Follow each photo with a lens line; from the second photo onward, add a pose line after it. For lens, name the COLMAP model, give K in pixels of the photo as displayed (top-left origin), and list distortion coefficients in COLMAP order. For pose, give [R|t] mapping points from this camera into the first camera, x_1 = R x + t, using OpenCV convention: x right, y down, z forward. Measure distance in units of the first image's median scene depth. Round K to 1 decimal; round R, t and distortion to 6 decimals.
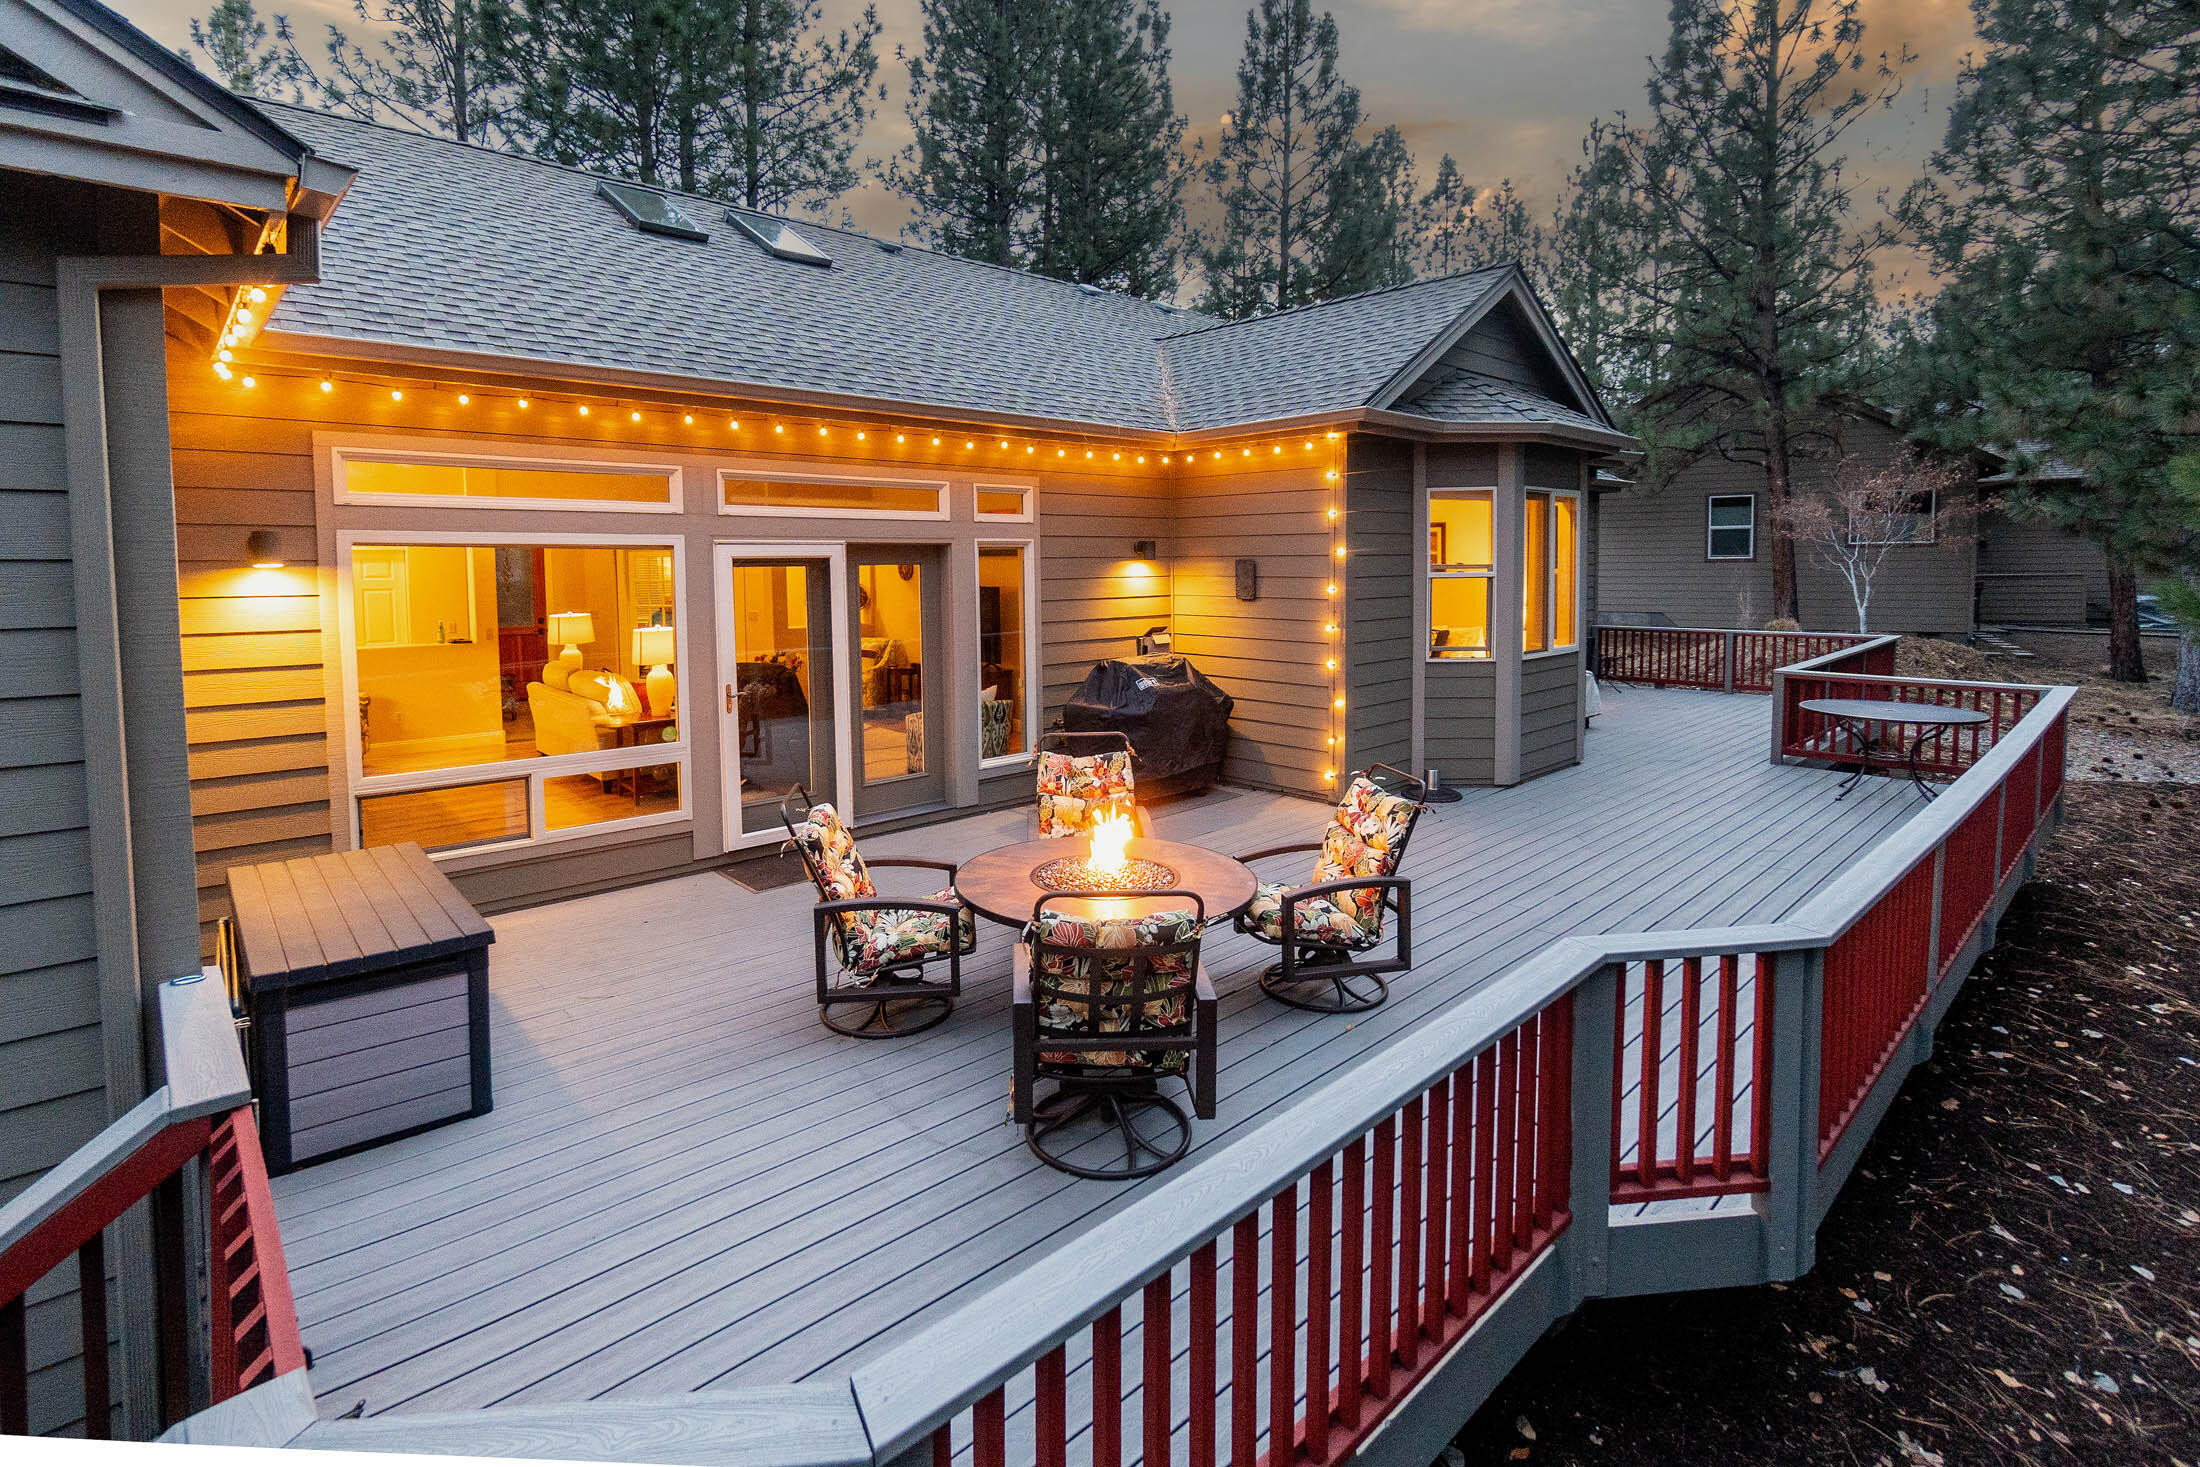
lens RADIAL K [[1046.6, 0, 1098.0], [0, 1046.6, 635.0], [0, 0, 1]] dist [-0.008484, -0.000254]
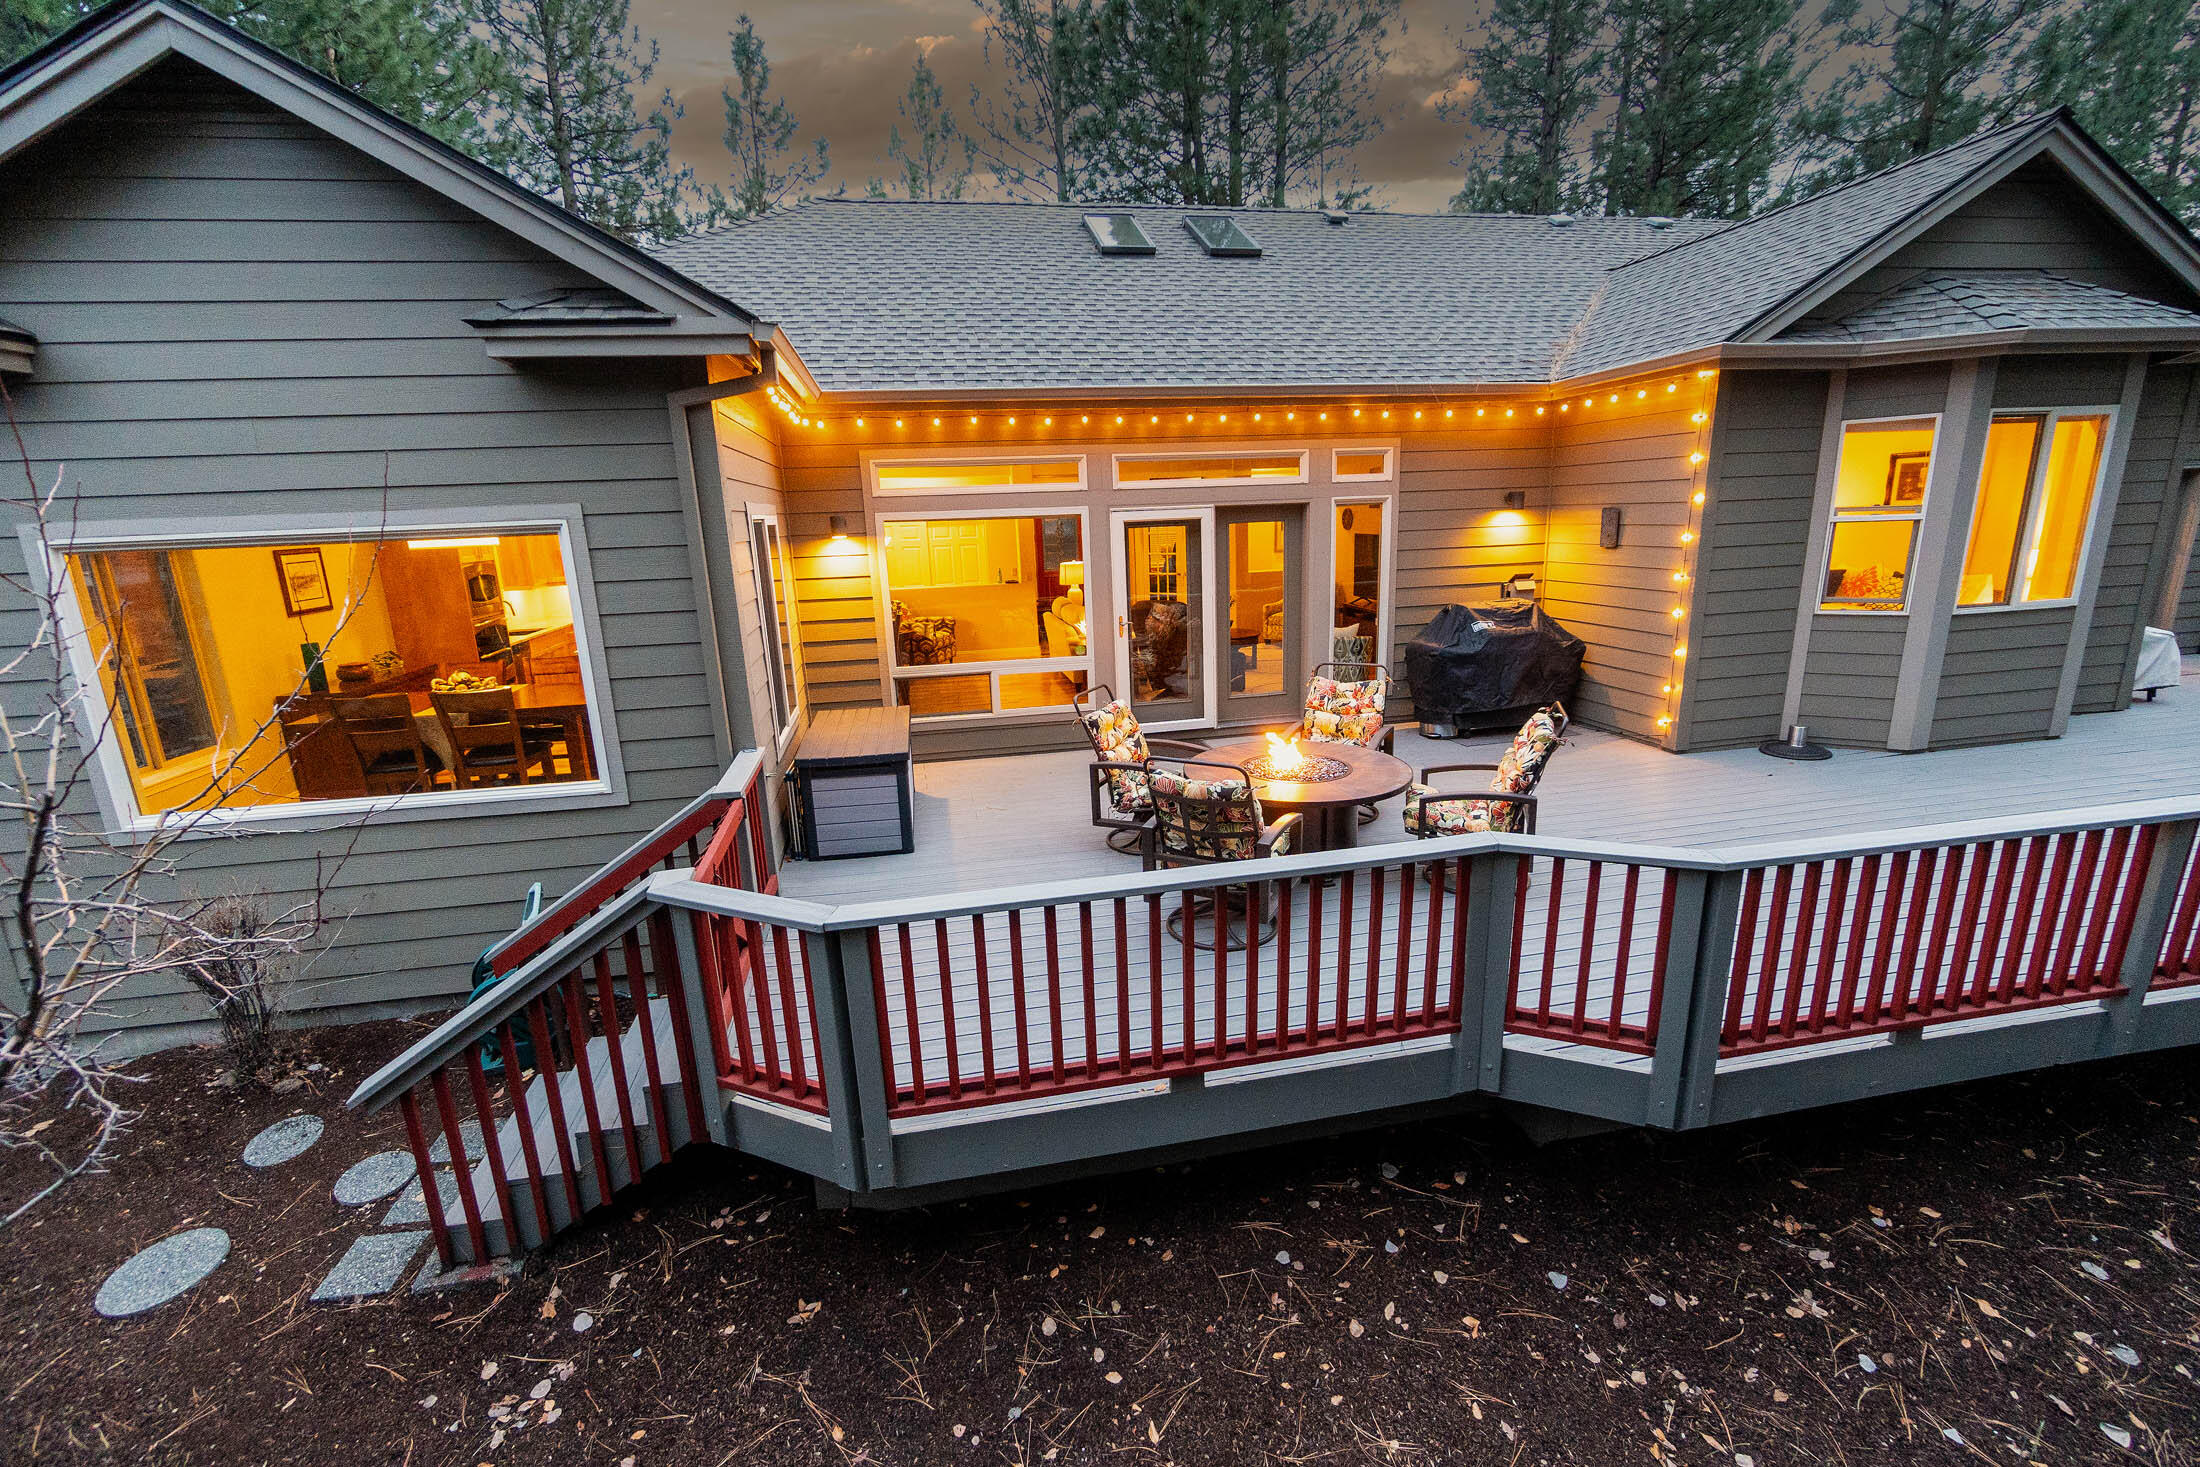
lens RADIAL K [[938.3, 0, 1110.0], [0, 938.3, 764.4], [0, 0, 1]] dist [-0.002233, -0.000178]
pose [[0.862014, 0.106005, -0.495677, 0.218708], [-0.005651, 0.979837, 0.199719, -0.006721], [0.506853, -0.169360, 0.845232, -0.073409]]
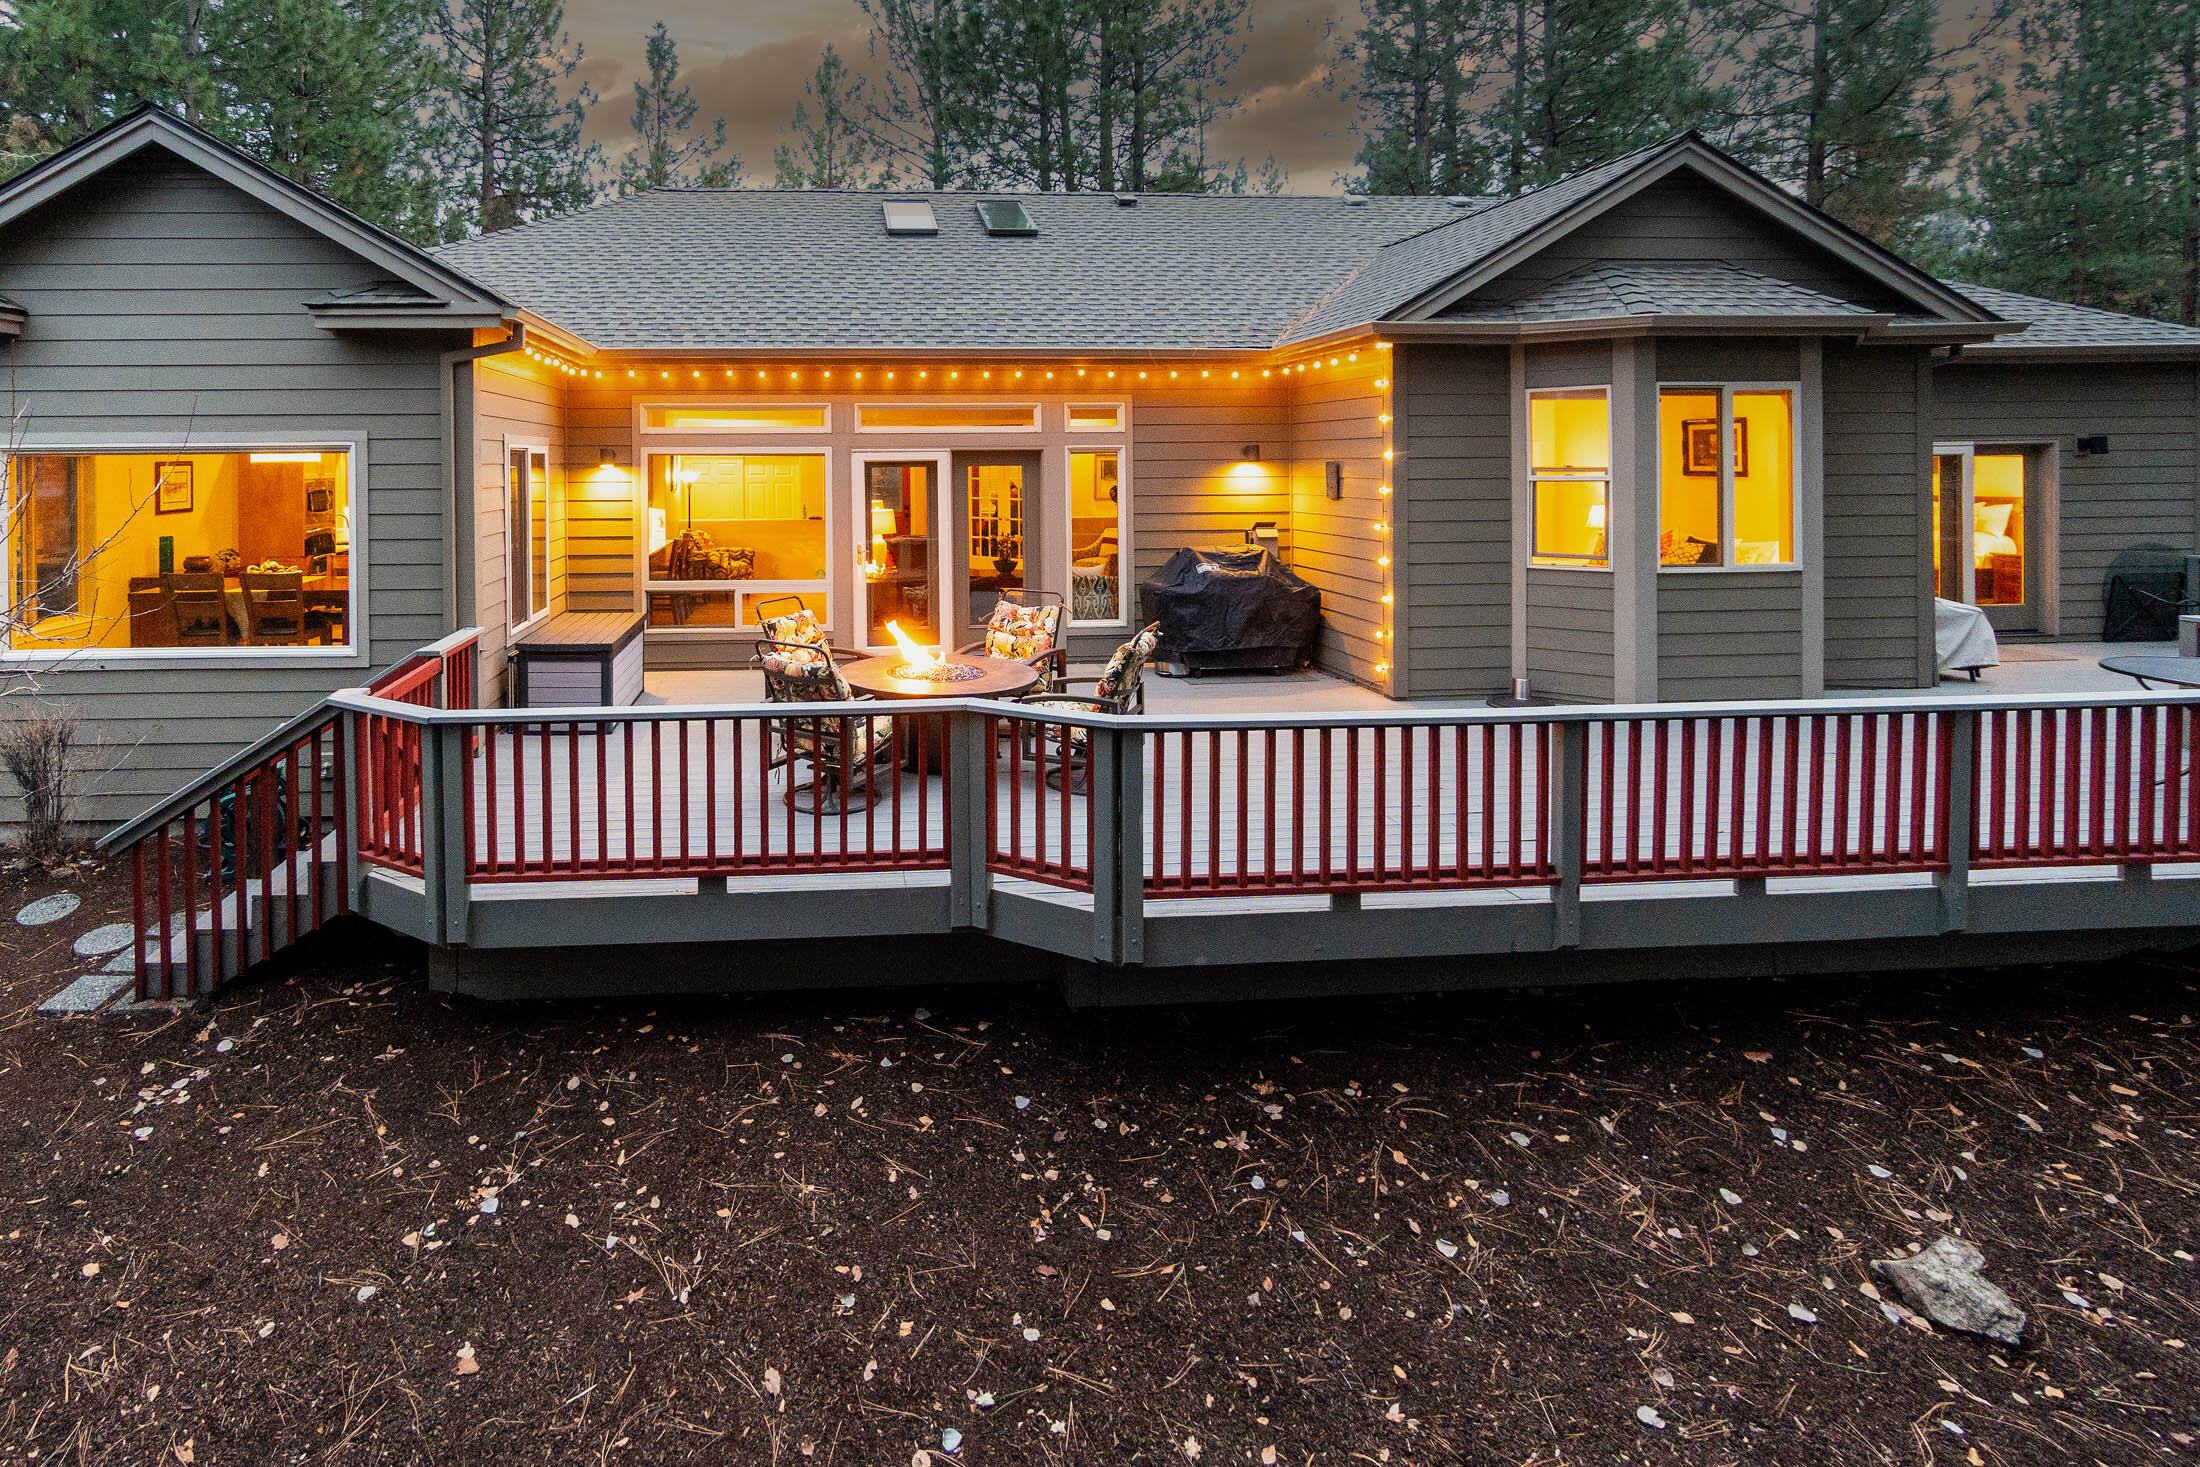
lens RADIAL K [[1045.0, 0, 906.9], [0, 1045.0, 490.7], [0, 0, 1]] dist [-0.008805, -0.000244]
pose [[0.801838, 0.015882, -0.597330, 0.477598], [-0.041315, 0.998728, -0.028905, 0.007517], [0.596111, 0.047856, 0.801475, -0.134565]]
